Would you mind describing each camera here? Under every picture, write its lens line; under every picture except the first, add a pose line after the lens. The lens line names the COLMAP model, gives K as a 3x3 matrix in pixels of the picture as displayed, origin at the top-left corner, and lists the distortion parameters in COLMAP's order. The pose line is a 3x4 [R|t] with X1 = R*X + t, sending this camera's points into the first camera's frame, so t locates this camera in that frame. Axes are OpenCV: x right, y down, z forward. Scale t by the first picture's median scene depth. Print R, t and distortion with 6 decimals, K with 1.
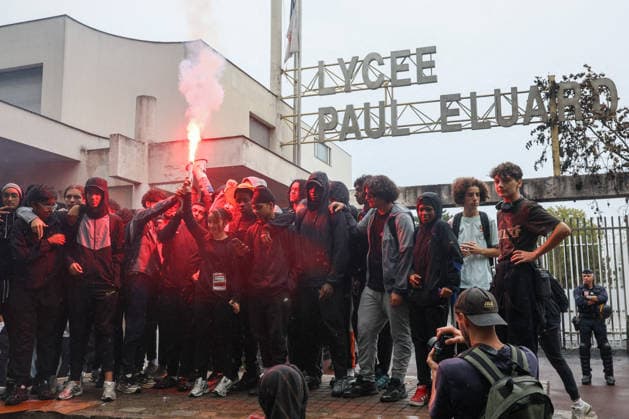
lens RADIAL K [[666.1, 0, 334.3], [0, 666.1, 208.3], [0, 0, 1]] dist [-0.006890, 0.005086]
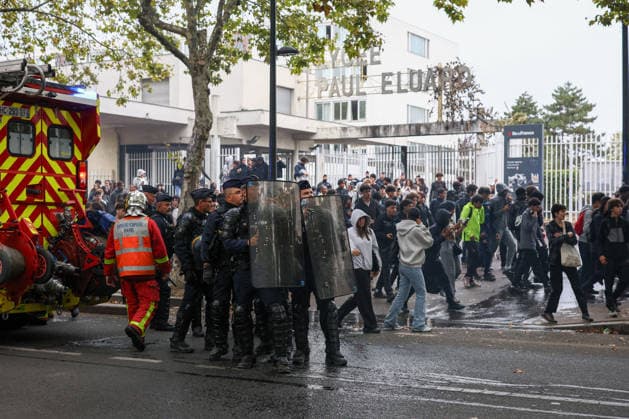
lens RADIAL K [[955.3, 0, 314.5], [0, 955.3, 209.5], [0, 0, 1]] dist [0.005304, 0.069683]
pose [[0.974893, 0.012655, -0.222314, 0.537090], [0.018749, 0.990173, 0.138584, -0.162248], [0.221883, -0.139273, 0.965076, -1.464916]]
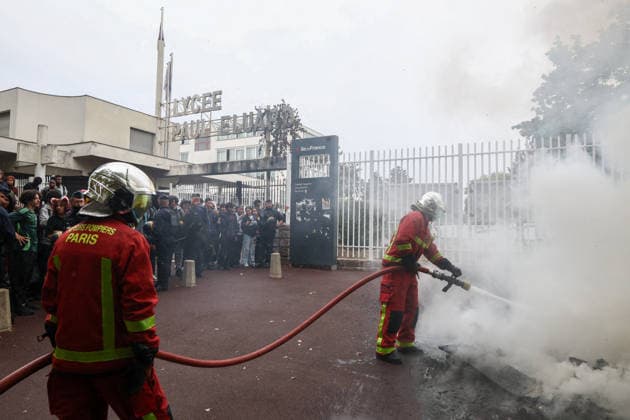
lens RADIAL K [[431.3, 0, 313.1], [0, 431.3, 210.9], [0, 0, 1]] dist [-0.004423, 0.000690]
pose [[0.985483, 0.015312, -0.169080, 0.634048], [-0.000636, 0.996250, 0.086514, -0.003235], [0.169771, -0.085151, 0.981798, -0.220020]]
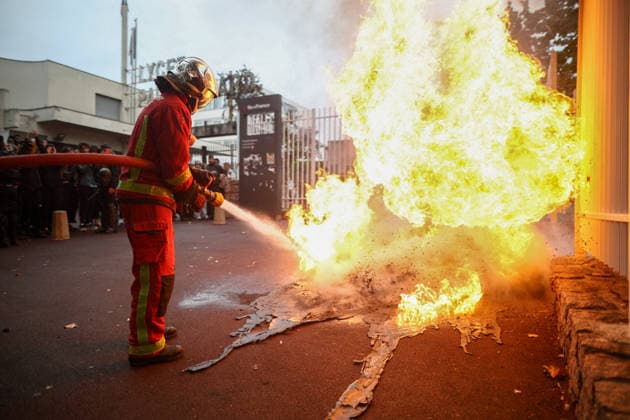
lens RADIAL K [[432.8, 0, 315.3], [0, 432.8, 208.6], [0, 0, 1]] dist [-0.002736, 0.000178]
pose [[0.991008, 0.013213, -0.133152, 0.710920], [0.005503, 0.990246, 0.139222, 0.026288], [0.133693, -0.138703, 0.981268, -0.267901]]
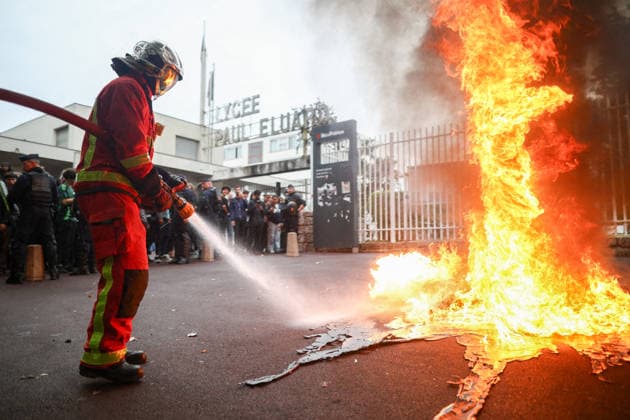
lens RADIAL K [[456.6, 0, 307.7], [0, 456.6, 210.0], [0, 0, 1]] dist [-0.004397, 0.001285]
pose [[0.947898, -0.022085, -0.317807, 0.709259], [0.037797, 0.998345, 0.043355, 0.045739], [0.316324, -0.053108, 0.947164, -0.253811]]
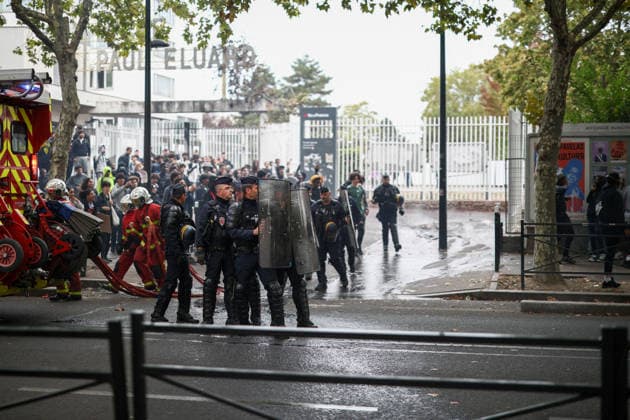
lens RADIAL K [[1012.1, 0, 287.5], [0, 1012.1, 207.9], [0, 0, 1]] dist [-0.010059, 0.010976]
pose [[0.999049, 0.015225, 0.040846, 0.370574], [-0.021865, 0.985642, 0.167424, -0.203839], [-0.037710, -0.168158, 0.985038, -1.640994]]
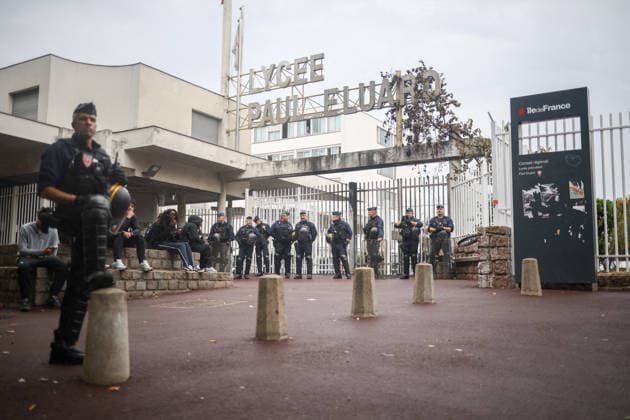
lens RADIAL K [[626.2, 0, 315.0], [0, 626.2, 210.0], [0, 0, 1]] dist [0.007680, -0.006229]
pose [[0.971147, -0.009278, -0.238300, 0.434669], [0.014559, 0.999686, 0.020412, 0.046990], [0.238035, -0.023292, 0.970977, -0.243547]]
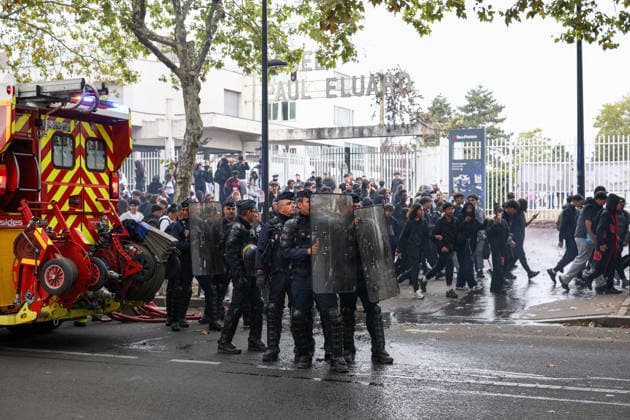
lens RADIAL K [[915.3, 0, 315.0], [0, 915.3, 210.0], [0, 0, 1]] dist [0.005073, 0.024667]
pose [[0.991363, 0.008508, -0.130873, 0.453825], [0.010913, 0.989082, 0.146964, -0.177541], [0.130695, -0.147123, 0.980446, -1.499401]]
